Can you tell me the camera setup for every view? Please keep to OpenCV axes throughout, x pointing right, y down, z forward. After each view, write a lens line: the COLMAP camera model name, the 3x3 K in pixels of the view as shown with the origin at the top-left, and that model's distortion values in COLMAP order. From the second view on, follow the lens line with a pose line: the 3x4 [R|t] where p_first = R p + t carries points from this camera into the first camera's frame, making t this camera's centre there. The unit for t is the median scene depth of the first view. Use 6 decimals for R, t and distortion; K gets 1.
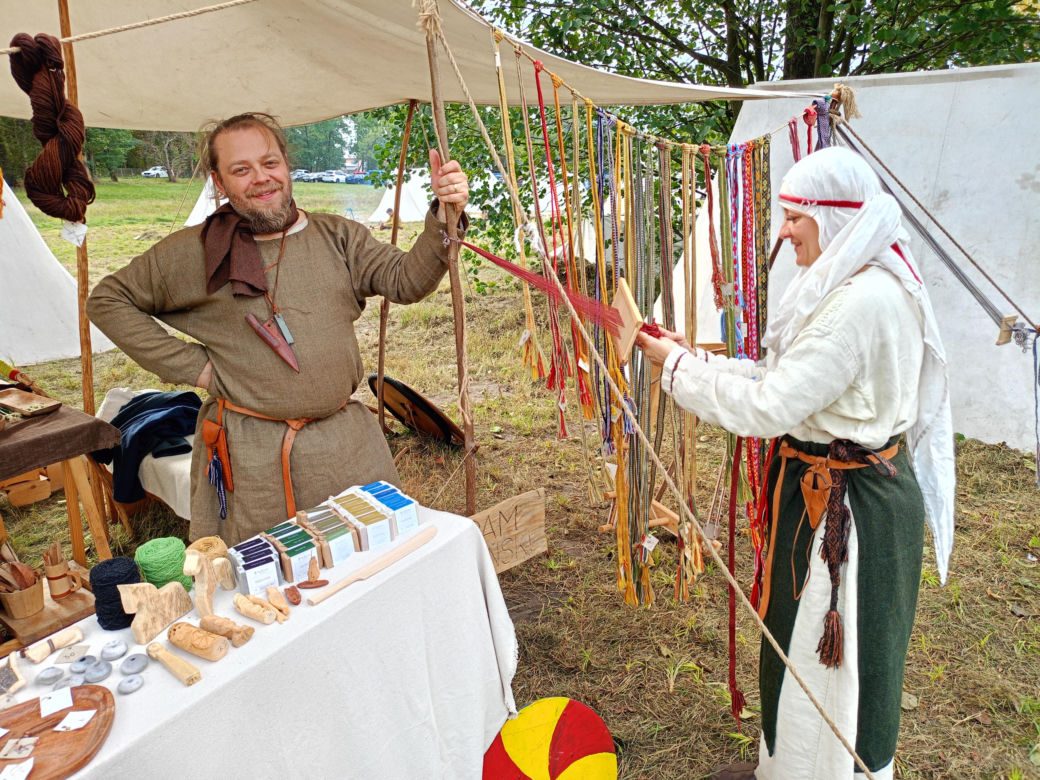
lens RADIAL K [[763.0, 0, 518.1], [0, 763.0, 386.3], [0, 0, 1]] dist [0.027577, -0.025587]
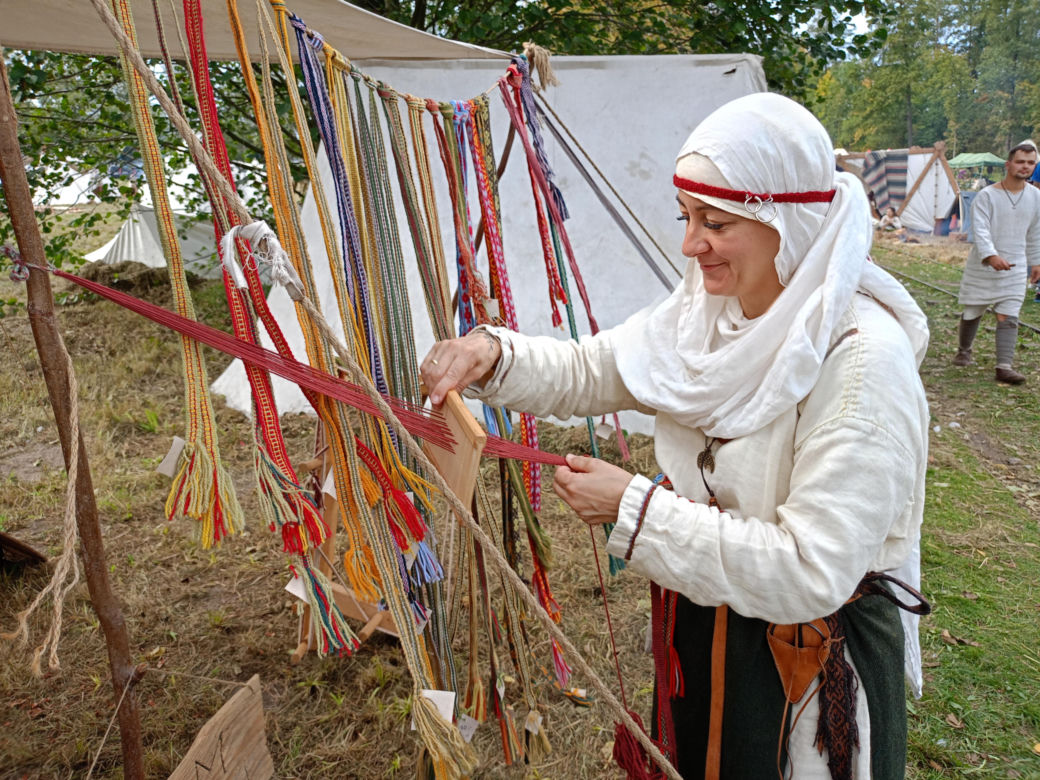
lens RADIAL K [[763.0, 0, 518.1], [0, 763.0, 386.3], [0, 0, 1]] dist [0.027577, -0.025587]
pose [[0.845589, -0.145294, 0.513682, -0.067402], [0.137923, 0.989039, 0.052708, -0.106687], [-0.515710, 0.026279, 0.856360, 0.414523]]
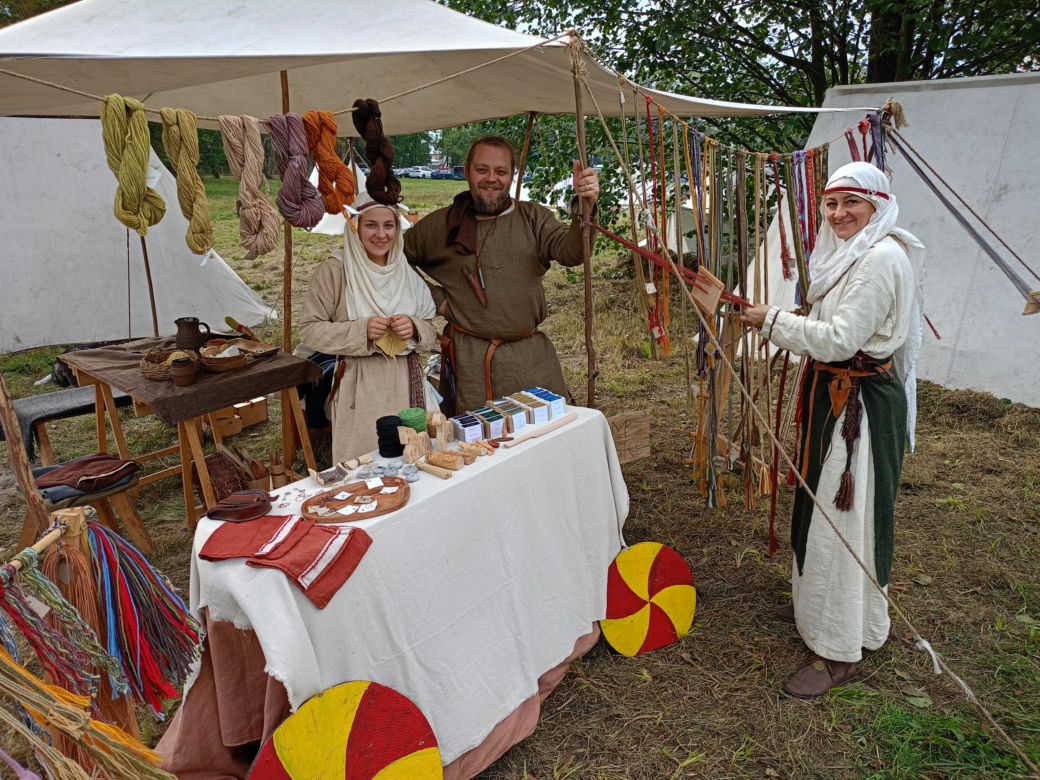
lens RADIAL K [[752.1, 0, 516.9], [0, 752.1, 387.4], [0, 0, 1]] dist [0.043900, -0.054432]
pose [[0.994217, 0.022826, -0.104933, -0.053487], [-0.021660, 0.999690, 0.012241, 0.087015], [0.105180, -0.009897, 0.994404, -0.359950]]
